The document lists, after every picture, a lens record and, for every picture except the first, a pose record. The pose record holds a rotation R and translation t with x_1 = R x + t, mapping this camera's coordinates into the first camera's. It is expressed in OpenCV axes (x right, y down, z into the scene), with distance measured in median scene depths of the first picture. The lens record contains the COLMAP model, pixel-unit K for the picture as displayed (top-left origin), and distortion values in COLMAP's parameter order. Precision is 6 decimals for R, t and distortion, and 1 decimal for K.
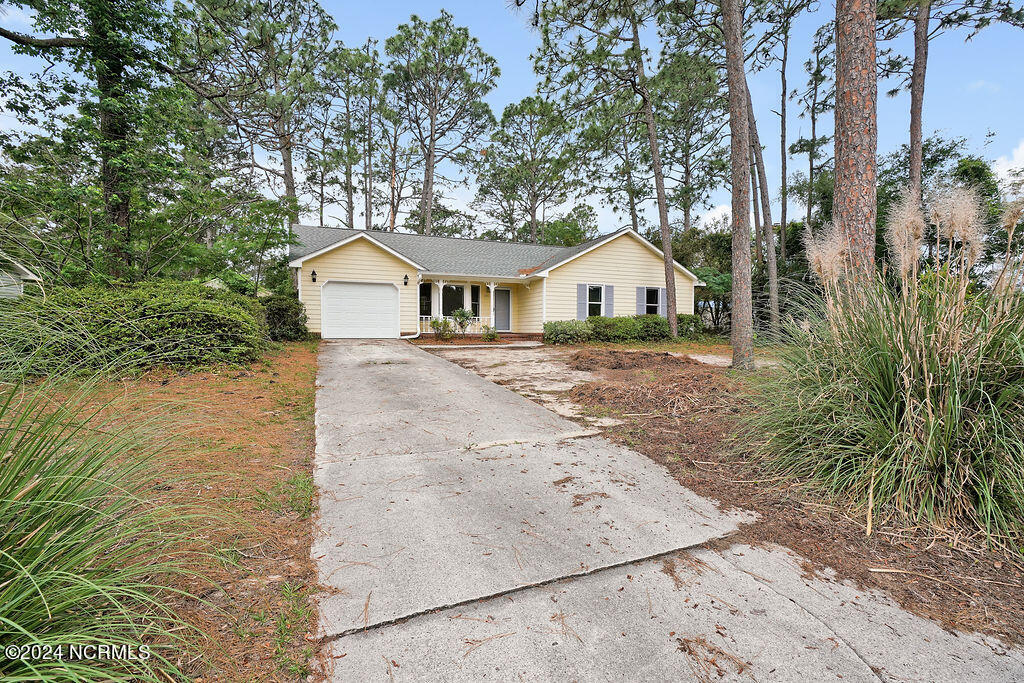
lens RADIAL K [[468.5, 0, 512.0], [0, 468.5, 341.5], [0, 0, 1]] dist [-0.010586, 0.000820]
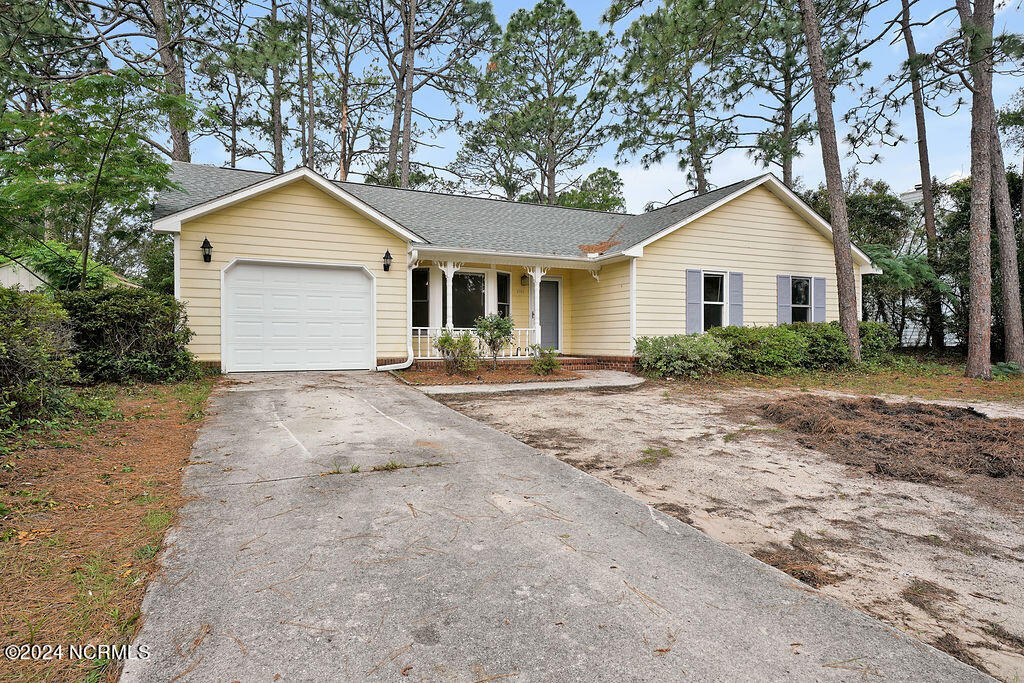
lens RADIAL K [[564.6, 0, 508.9], [0, 564.6, 336.2], [0, 0, 1]] dist [0.035641, 0.000498]
pose [[0.998519, -0.004353, 0.054226, -0.112602], [0.005692, 0.999682, -0.024577, -0.025727], [-0.054102, 0.024850, 0.998226, 0.317128]]
